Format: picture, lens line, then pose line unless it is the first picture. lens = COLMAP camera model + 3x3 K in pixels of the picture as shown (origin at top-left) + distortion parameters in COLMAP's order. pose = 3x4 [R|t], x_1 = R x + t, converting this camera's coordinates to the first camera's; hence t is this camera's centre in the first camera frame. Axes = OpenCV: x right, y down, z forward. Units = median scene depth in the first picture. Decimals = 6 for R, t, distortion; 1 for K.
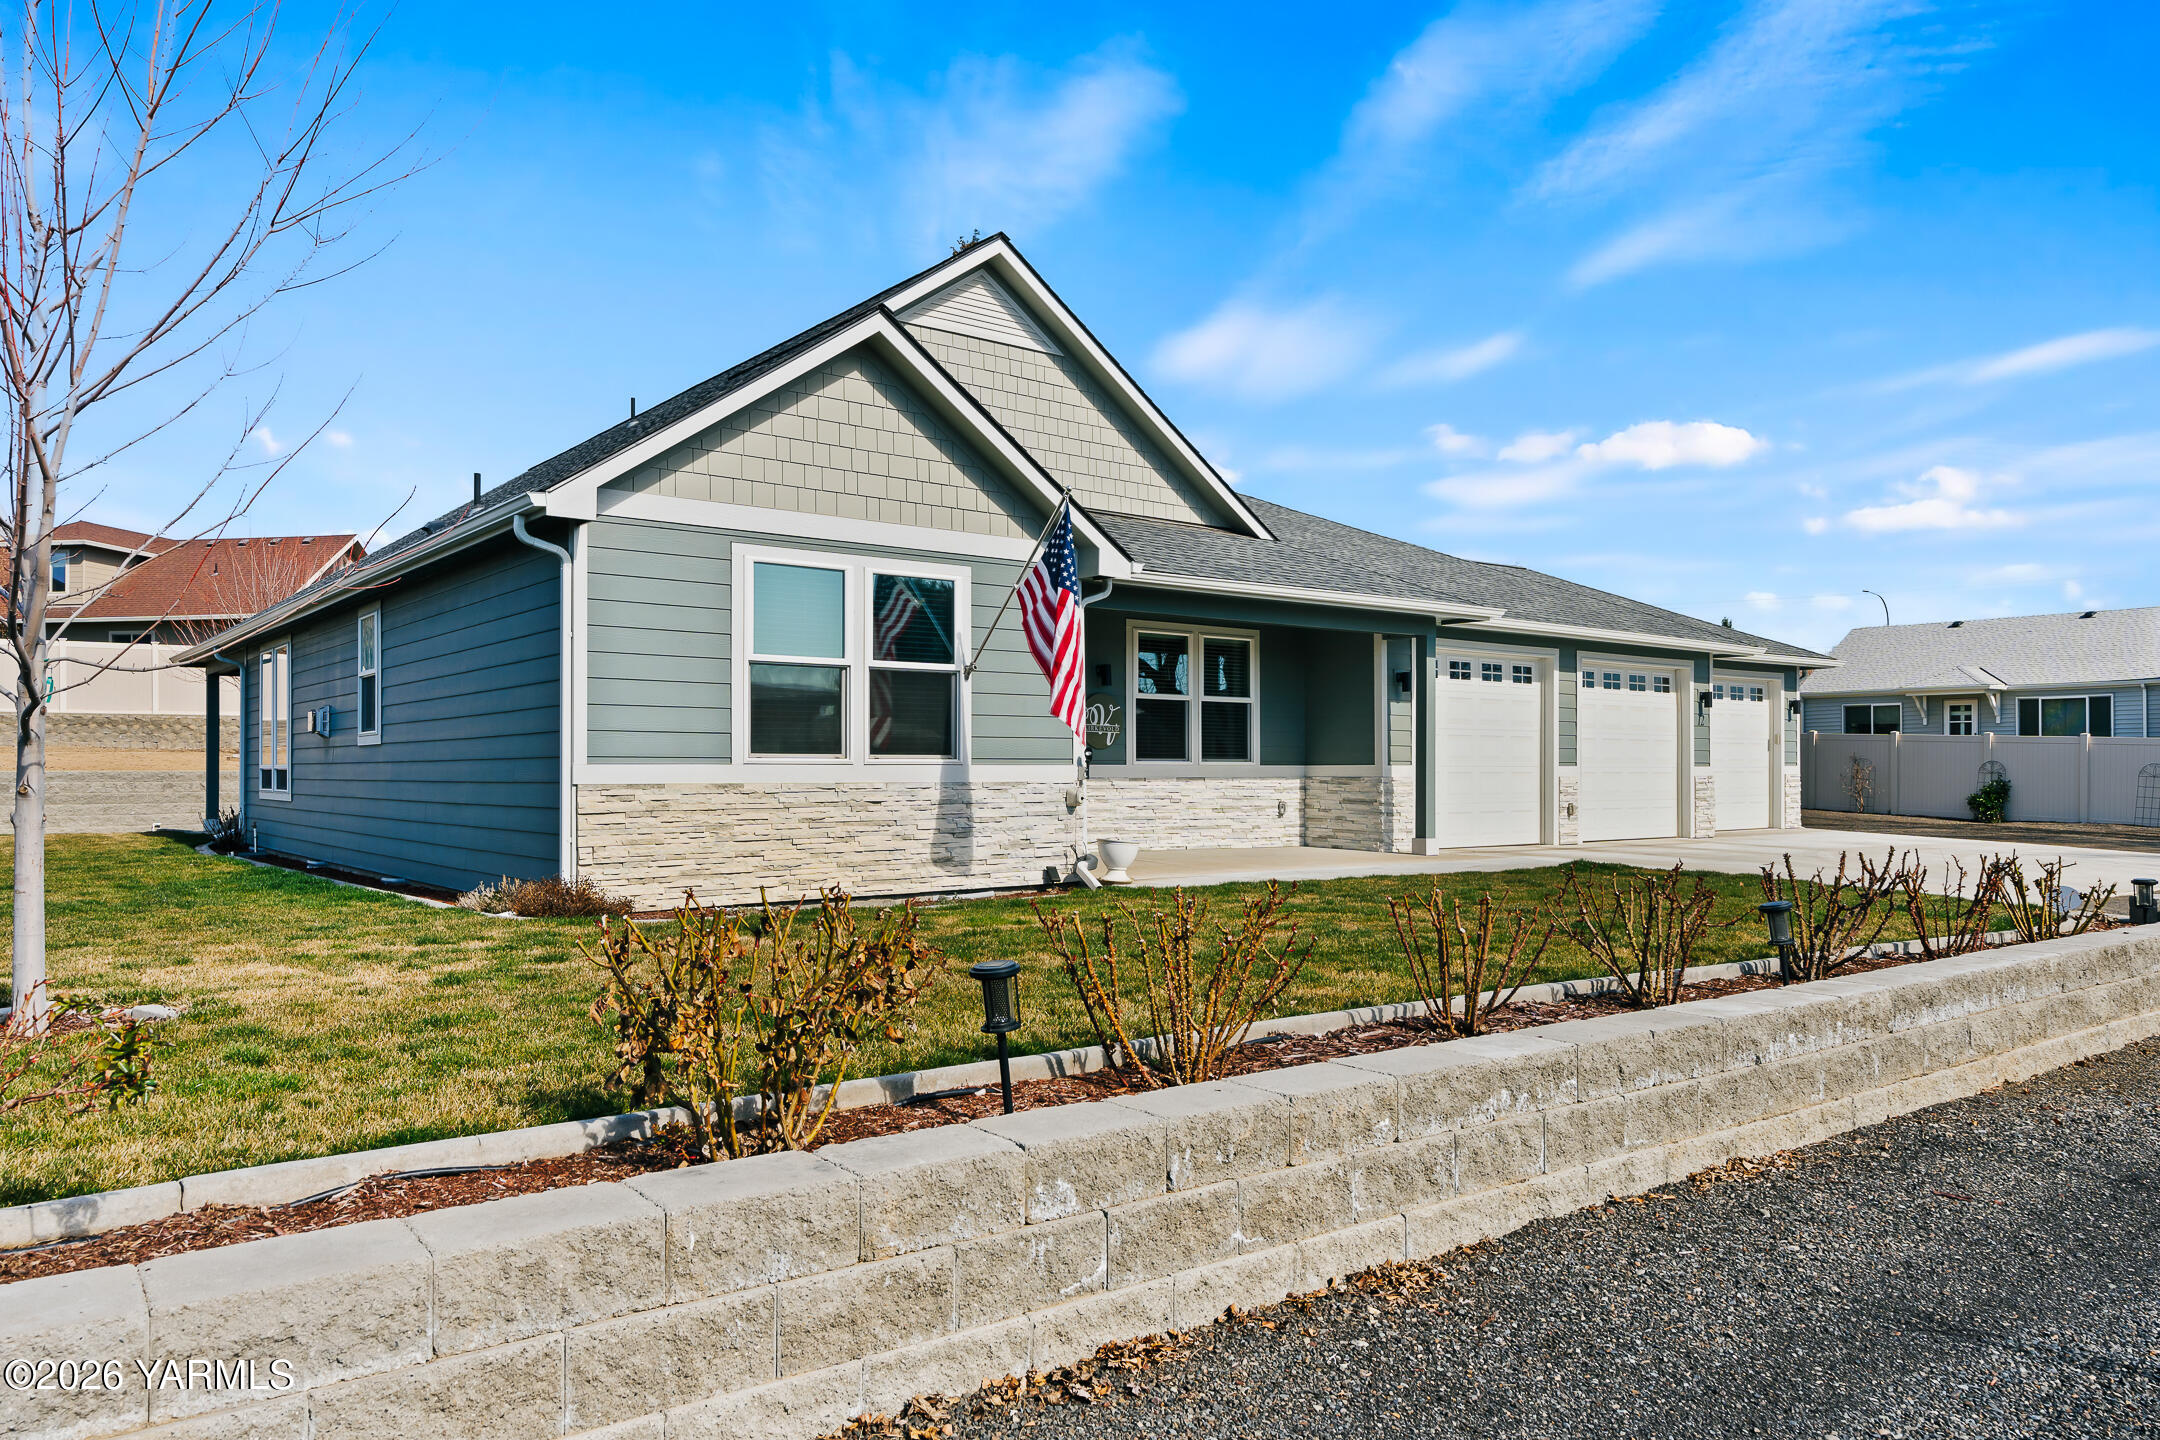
lens RADIAL K [[1433.4, 0, 1081.4], [0, 1433.4, 752.6], [0, 0, 1]] dist [-0.000832, -0.000016]
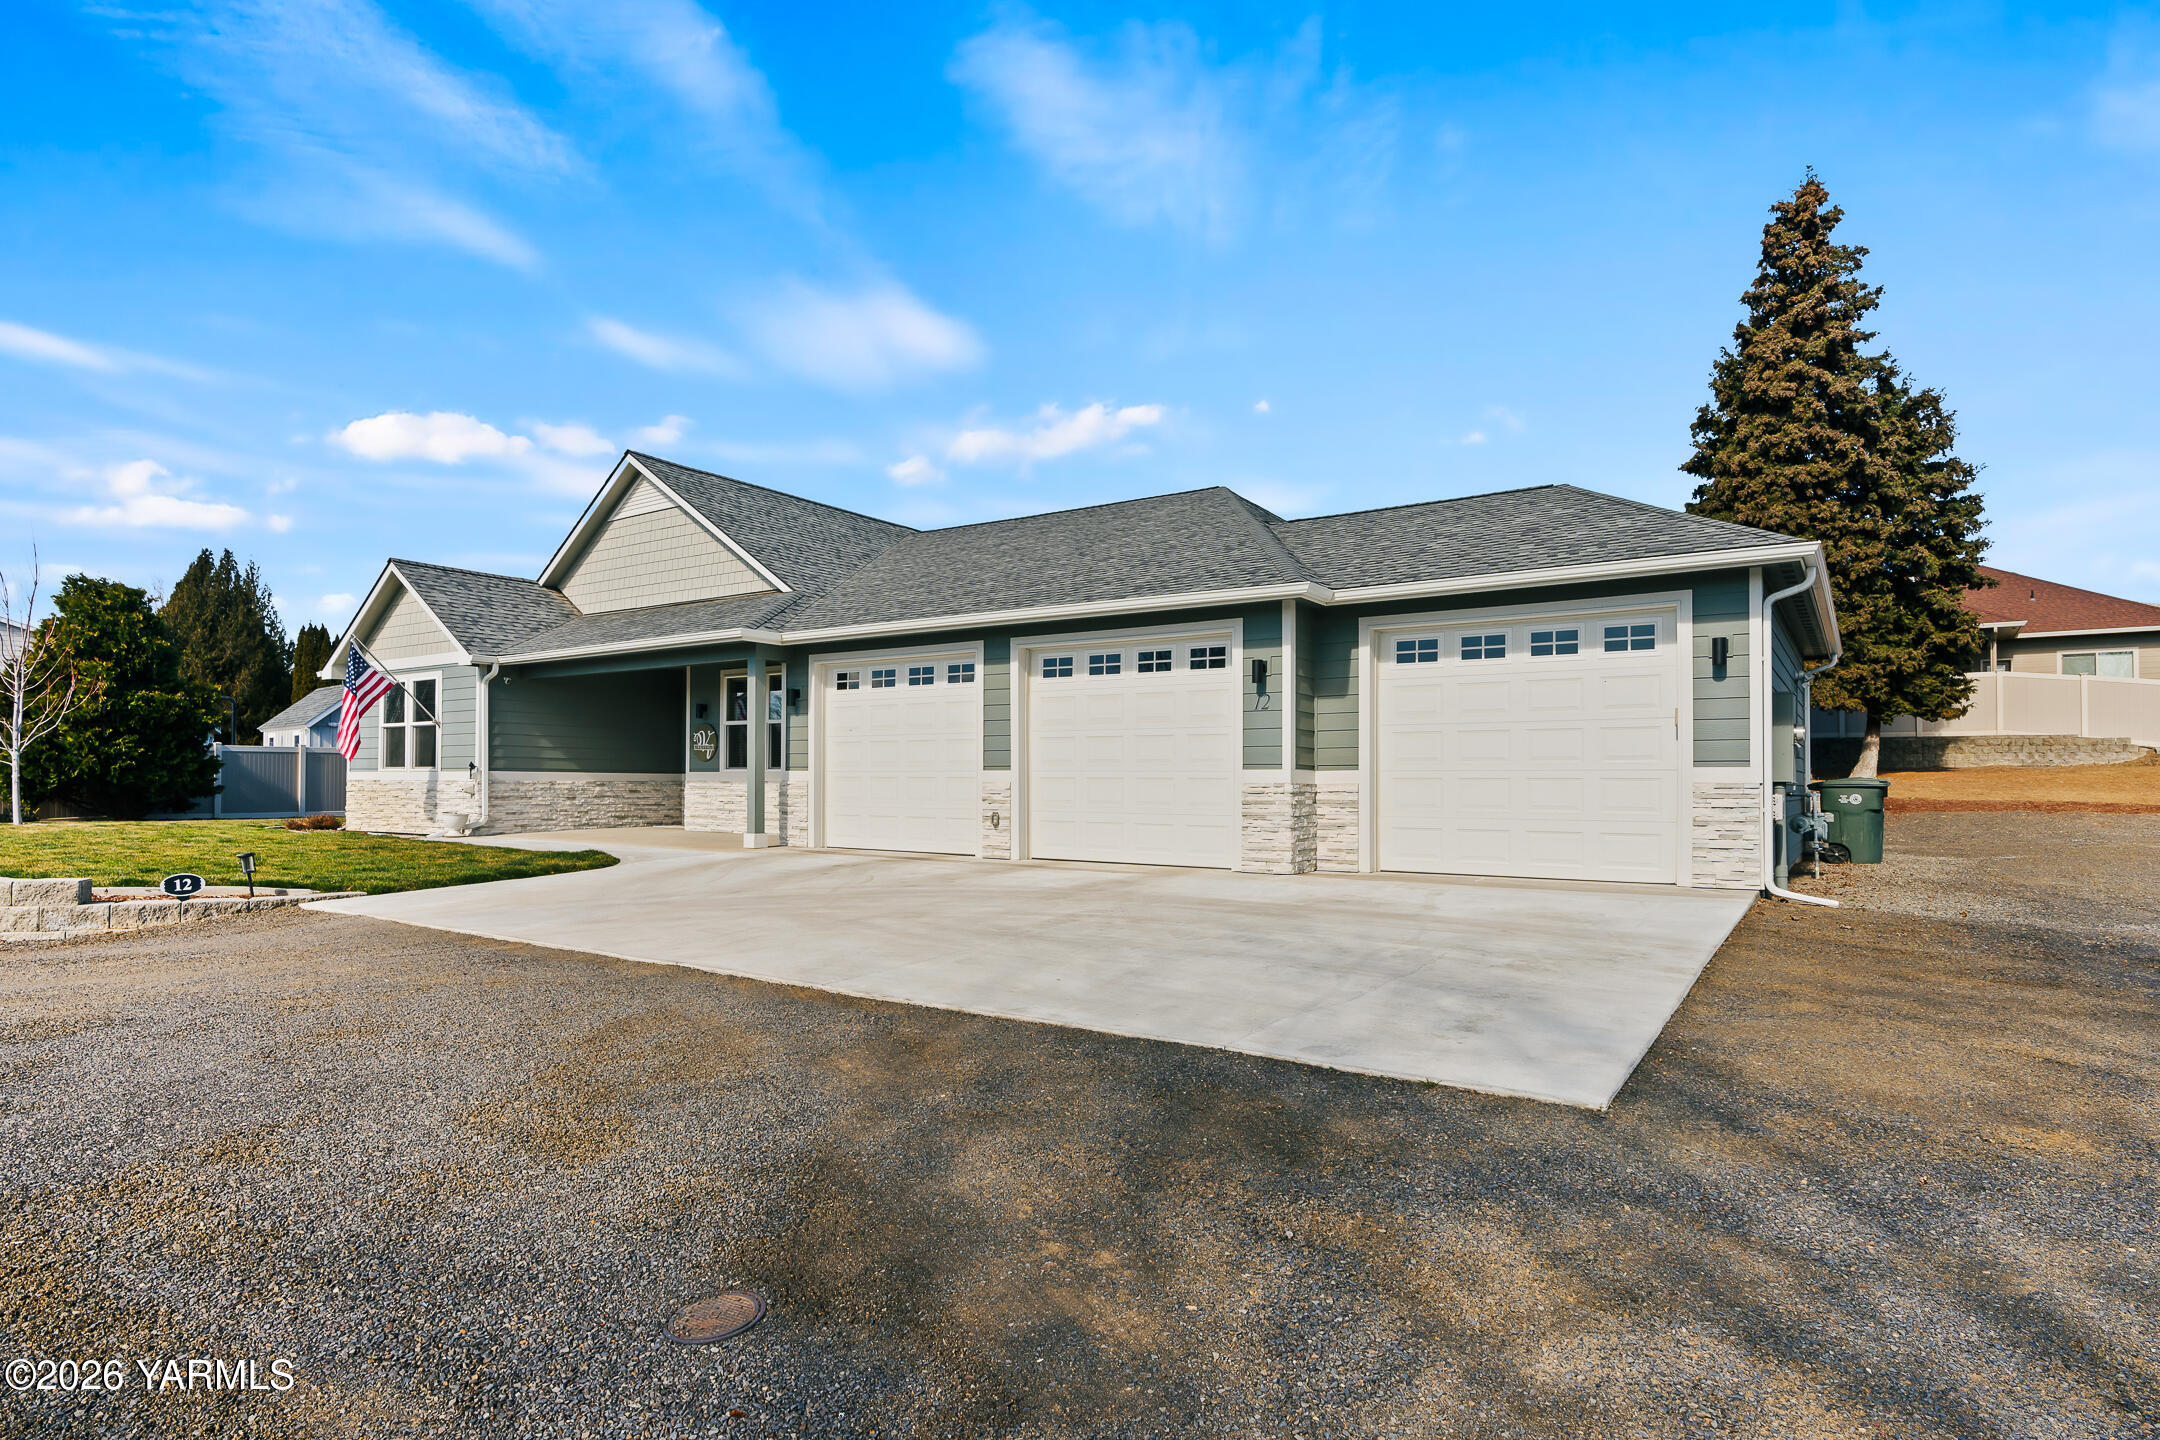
lens RADIAL K [[1158.2, 0, 1068.5], [0, 1158.2, 762.4], [0, 0, 1]] dist [0.005419, 0.000176]
pose [[0.288164, -0.014219, -0.957476, 1.239768], [0.008361, 0.999889, -0.012332, 0.016550], [0.957545, -0.004451, 0.288251, 0.998639]]
